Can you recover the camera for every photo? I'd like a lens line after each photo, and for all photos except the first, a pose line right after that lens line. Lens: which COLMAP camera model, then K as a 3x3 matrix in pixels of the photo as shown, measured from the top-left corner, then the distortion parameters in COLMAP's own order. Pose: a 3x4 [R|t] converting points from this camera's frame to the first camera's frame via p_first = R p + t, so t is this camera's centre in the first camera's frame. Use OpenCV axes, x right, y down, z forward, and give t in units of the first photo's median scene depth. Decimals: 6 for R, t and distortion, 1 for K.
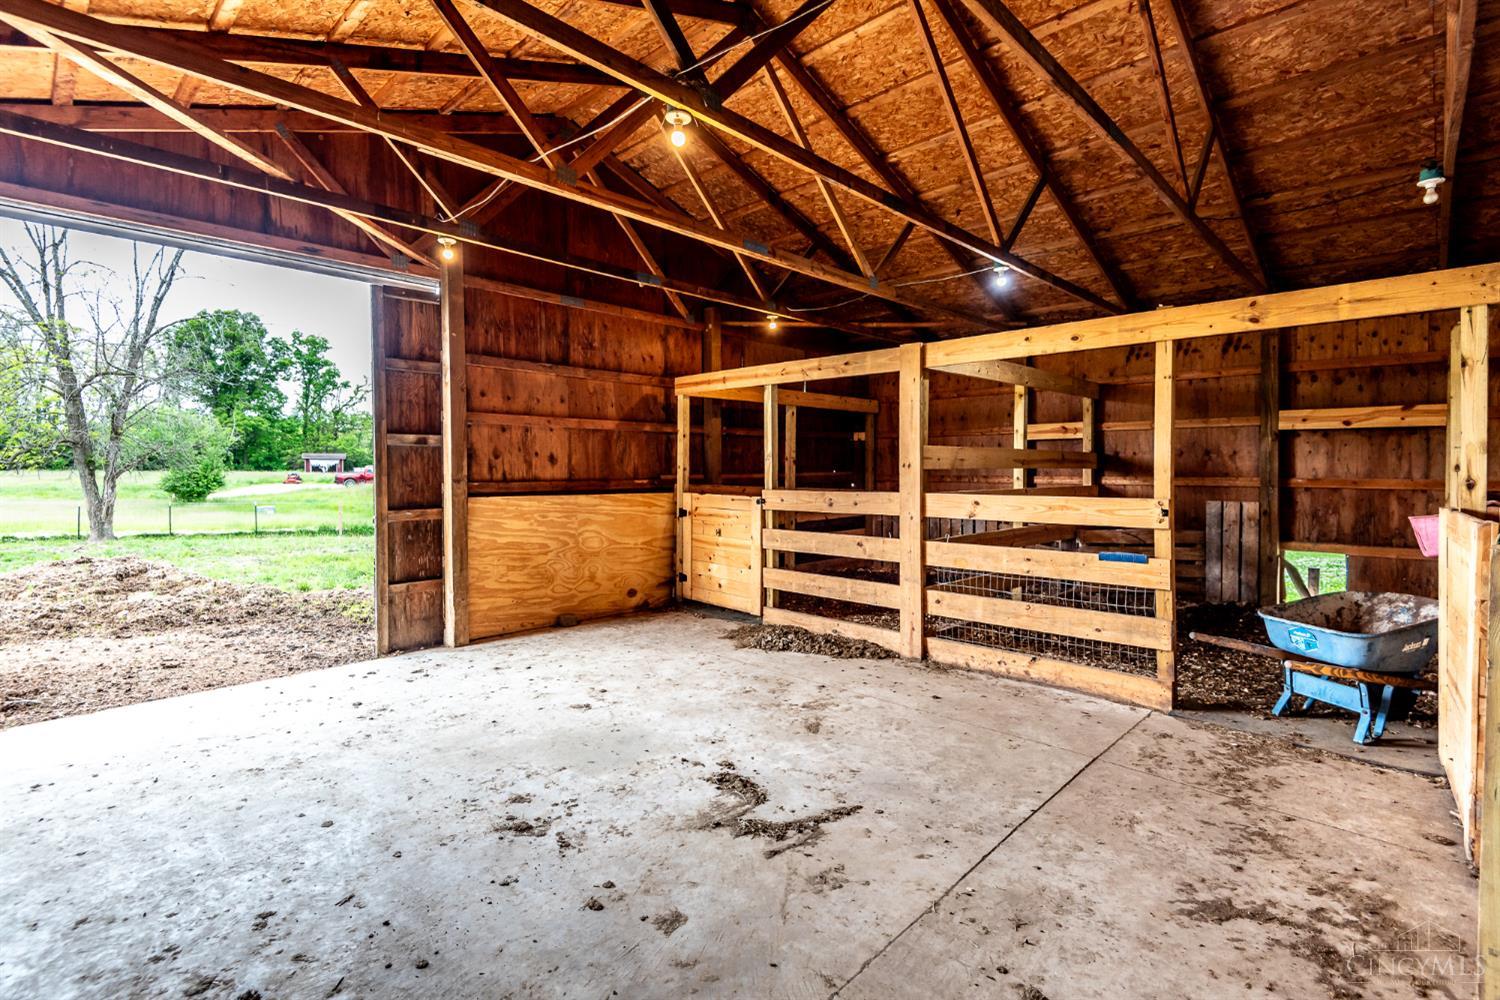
lens RADIAL K [[712.0, 0, 741.5], [0, 712.0, 489.5], [0, 0, 1]] dist [0.018438, -0.001566]
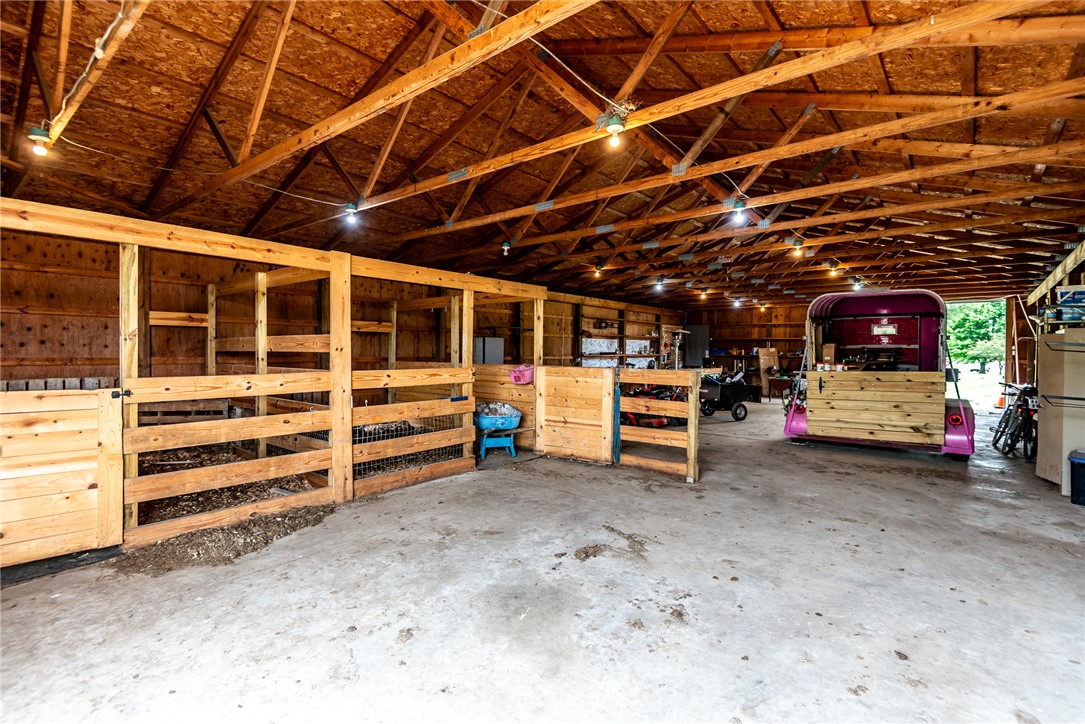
lens RADIAL K [[515.0, 0, 537.3], [0, 515.0, 359.8], [0, 0, 1]] dist [0.018438, -0.001566]
pose [[-0.084609, -0.015711, 0.996290, -0.848724], [0.025637, 0.999510, 0.017939, -0.027683], [-0.996084, 0.027060, -0.084164, 0.896248]]
